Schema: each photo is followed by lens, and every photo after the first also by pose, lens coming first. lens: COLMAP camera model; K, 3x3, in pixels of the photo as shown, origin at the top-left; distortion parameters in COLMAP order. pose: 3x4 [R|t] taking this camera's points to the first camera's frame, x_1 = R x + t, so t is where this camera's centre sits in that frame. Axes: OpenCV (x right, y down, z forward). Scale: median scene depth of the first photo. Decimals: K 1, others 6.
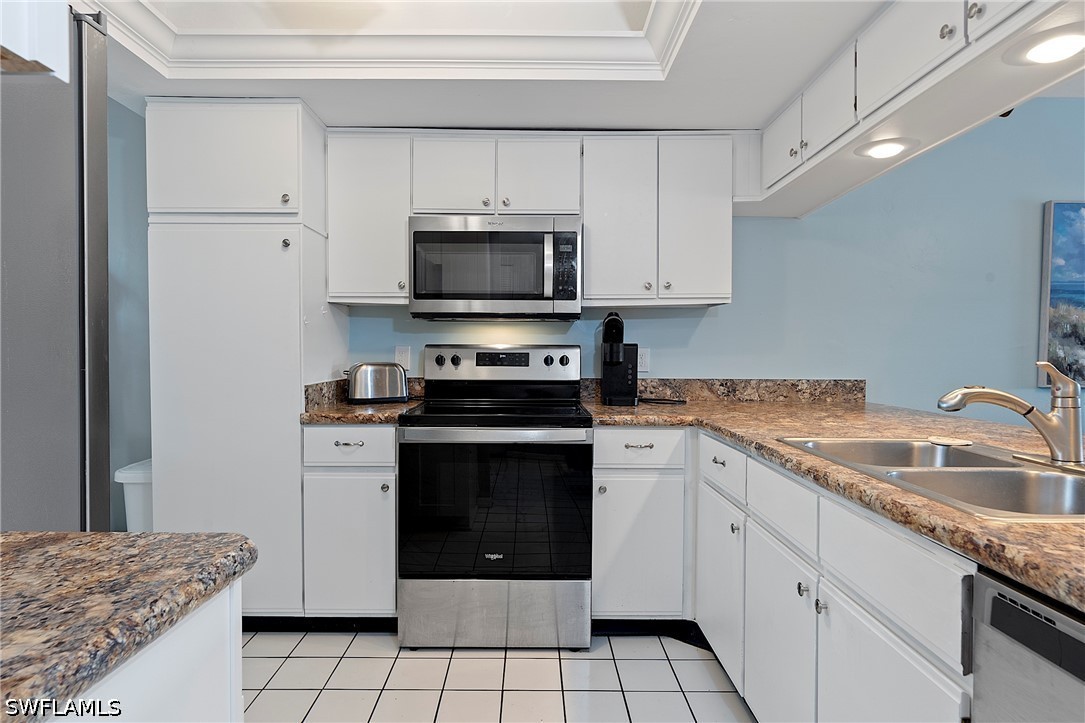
lens RADIAL K [[587.4, 0, 510.5], [0, 587.4, 365.7], [0, 0, 1]] dist [-0.004912, 0.001442]
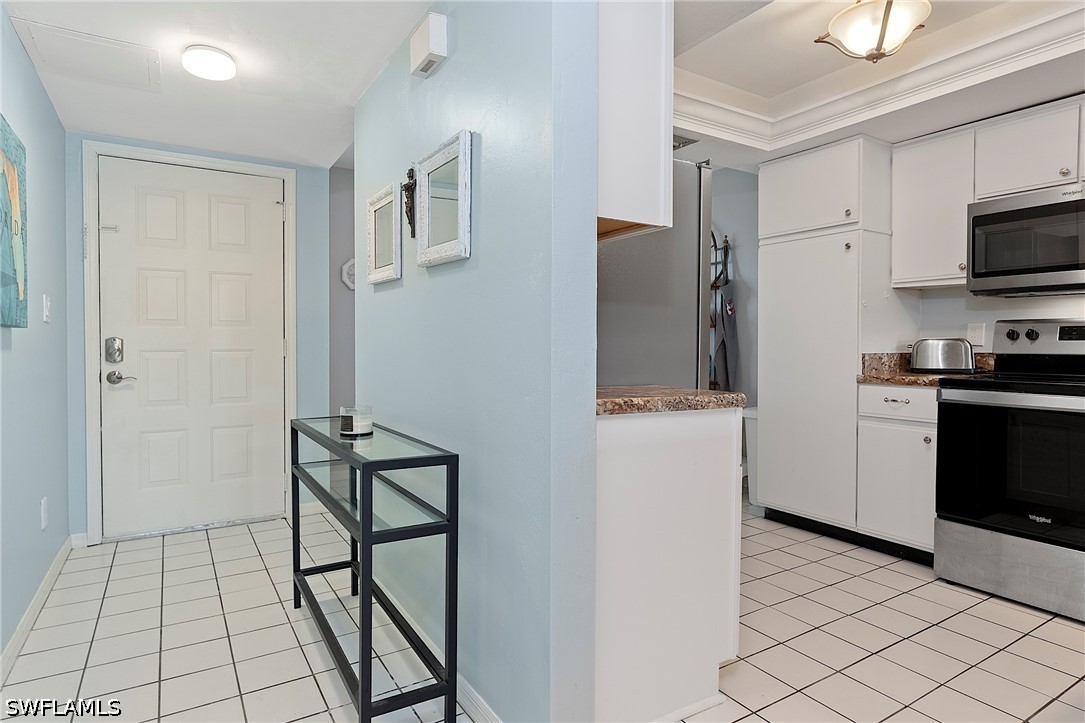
lens RADIAL K [[569.7, 0, 538.7], [0, 569.7, 354.2], [0, 0, 1]] dist [0.001635, 0.000946]
pose [[0.543621, 0.011603, -0.839251, 0.272061], [-0.023947, 0.999712, -0.001691, 0.046594], [0.838989, 0.021017, 0.543742, -0.240716]]
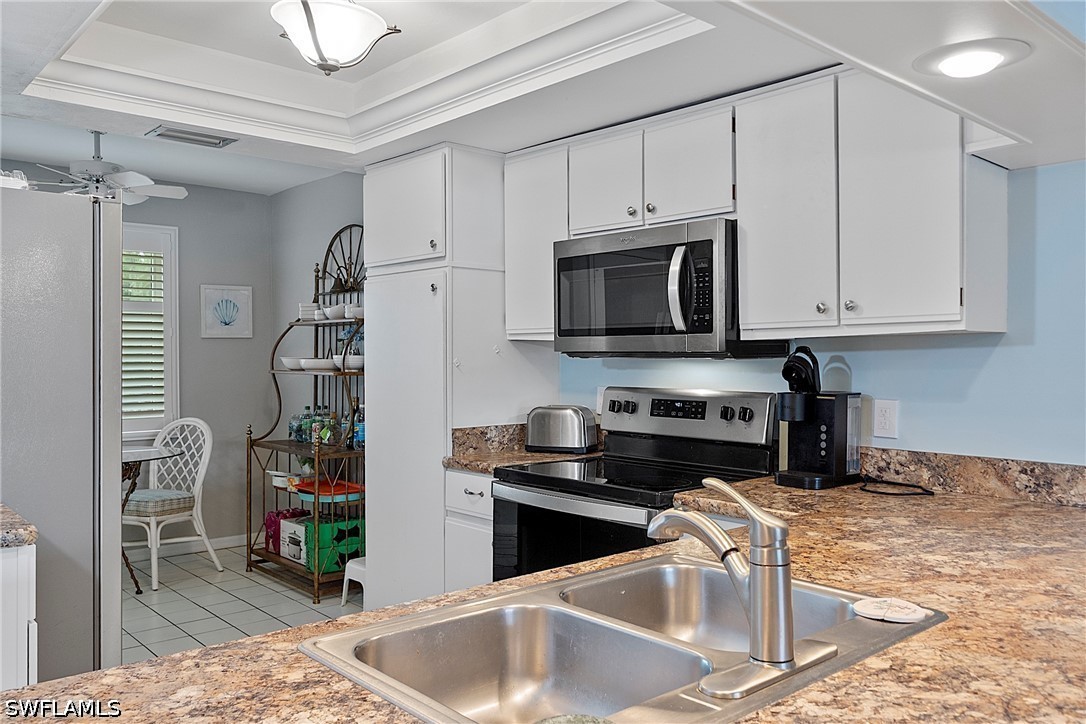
lens RADIAL K [[836.7, 0, 538.6], [0, 836.7, 372.4], [0, 0, 1]] dist [-0.011621, -0.000830]
pose [[0.668226, 0.012604, -0.743851, 0.684054], [-0.022511, 0.999741, -0.003283, -0.051243], [0.743617, 0.018939, 0.668337, 0.143660]]
